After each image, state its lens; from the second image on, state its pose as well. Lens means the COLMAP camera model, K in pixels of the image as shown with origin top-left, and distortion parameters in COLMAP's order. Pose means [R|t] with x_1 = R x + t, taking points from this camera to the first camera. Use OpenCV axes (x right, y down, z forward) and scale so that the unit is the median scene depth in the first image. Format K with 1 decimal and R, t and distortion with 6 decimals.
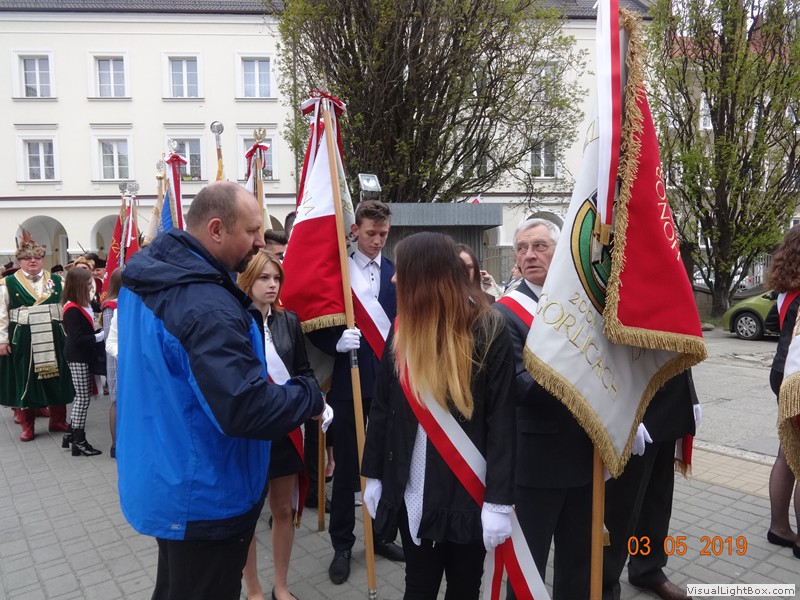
lens RADIAL K [[593.1, 0, 400.0], [0, 593.1, 300.0], [0, 0, 1]] dist [-0.009743, 0.007598]
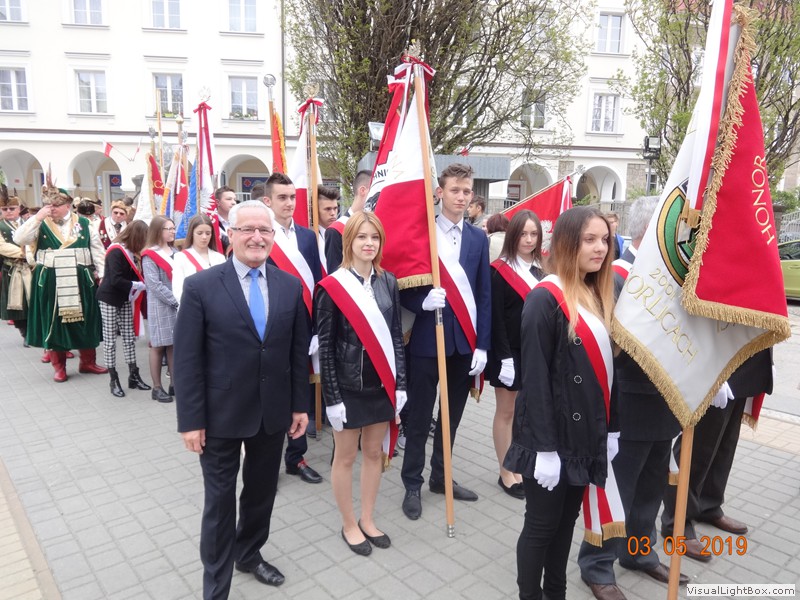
lens RADIAL K [[593.1, 0, 400.0], [0, 593.1, 300.0], [0, 0, 1]] dist [-0.009743, 0.007598]
pose [[0.998688, 0.026826, 0.043610, -0.042258], [-0.030613, 0.995593, 0.088637, -0.005086], [-0.041040, -0.089856, 0.995109, -0.012811]]
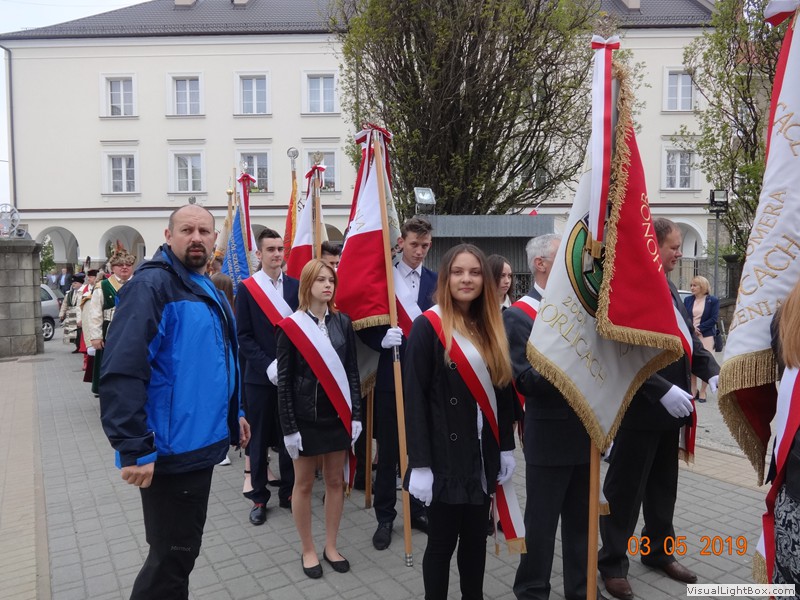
lens RADIAL K [[590.5, 0, 400.0], [0, 590.5, 300.0], [0, 0, 1]] dist [-0.005107, -0.000348]
pose [[0.994942, 0.014178, -0.099450, 0.009464], [-0.015782, 0.999757, -0.015362, 0.002502], [0.099208, 0.016853, 0.994924, -0.032991]]
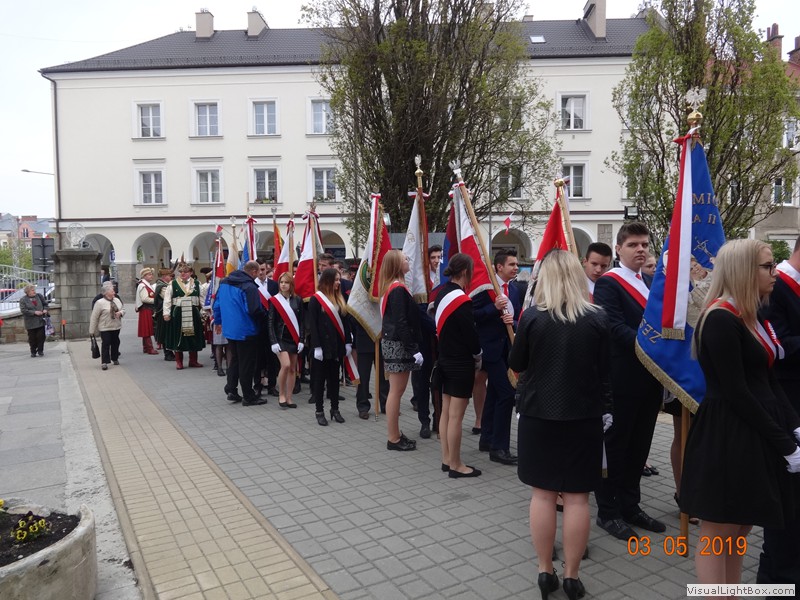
lens RADIAL K [[593.1, 0, 400.0], [0, 593.1, 300.0], [0, 0, 1]] dist [-0.009743, 0.007598]
pose [[0.992358, 0.012233, -0.122785, 0.159189], [-0.013877, 0.999825, -0.012538, 0.017348], [0.122610, 0.014146, 0.992354, -0.415192]]
